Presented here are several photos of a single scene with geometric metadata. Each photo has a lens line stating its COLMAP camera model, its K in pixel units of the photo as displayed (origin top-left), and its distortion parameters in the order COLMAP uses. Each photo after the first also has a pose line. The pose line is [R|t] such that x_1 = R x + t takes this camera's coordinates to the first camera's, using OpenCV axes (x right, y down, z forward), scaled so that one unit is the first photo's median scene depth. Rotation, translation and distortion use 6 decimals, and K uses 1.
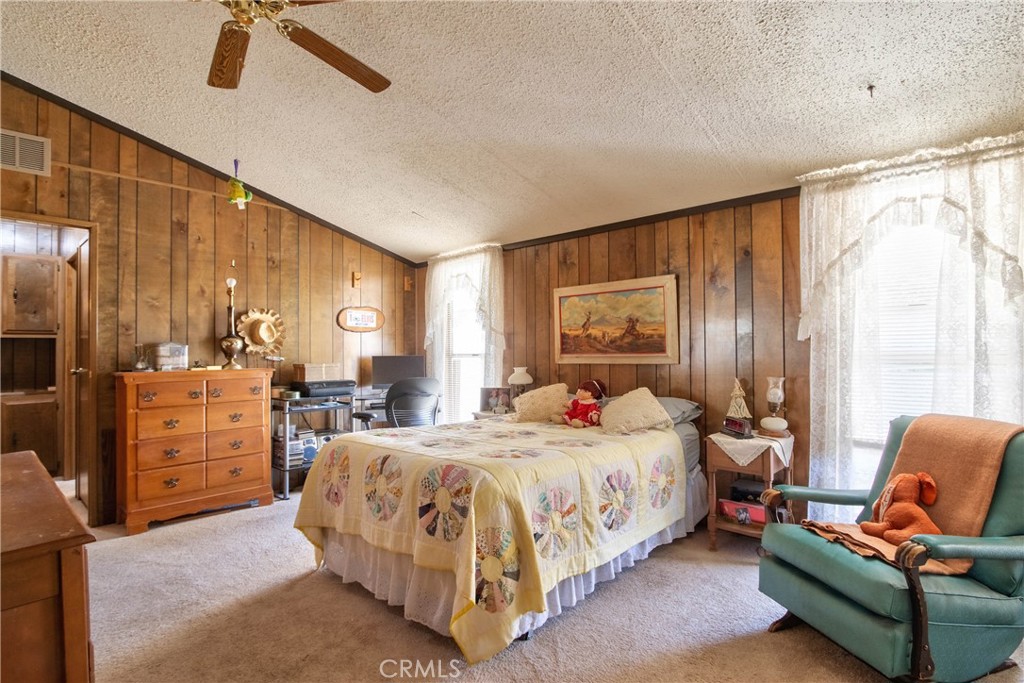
lens RADIAL K [[476.7, 0, 514.9], [0, 476.7, 345.3], [0, 0, 1]] dist [-0.017619, 0.000833]
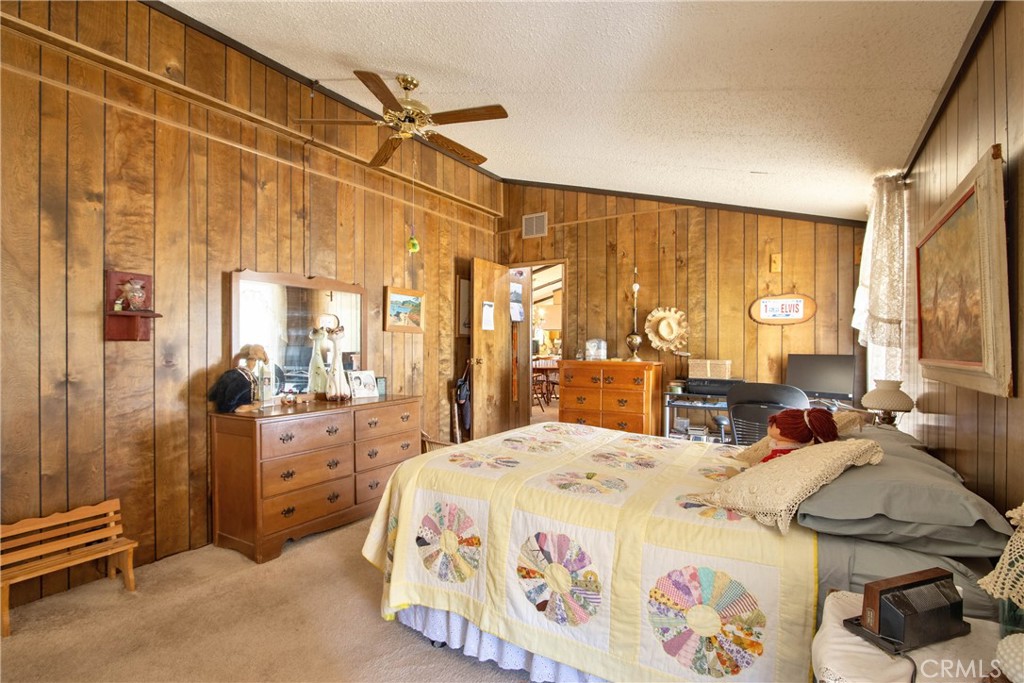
lens RADIAL K [[476.7, 0, 514.9], [0, 476.7, 345.3], [0, 0, 1]] dist [-0.017619, 0.000833]
pose [[0.215278, 0.009098, -0.976510, 0.516408], [0.004023, 0.999940, 0.010203, -0.003029], [0.976545, -0.006125, 0.215228, 0.490888]]
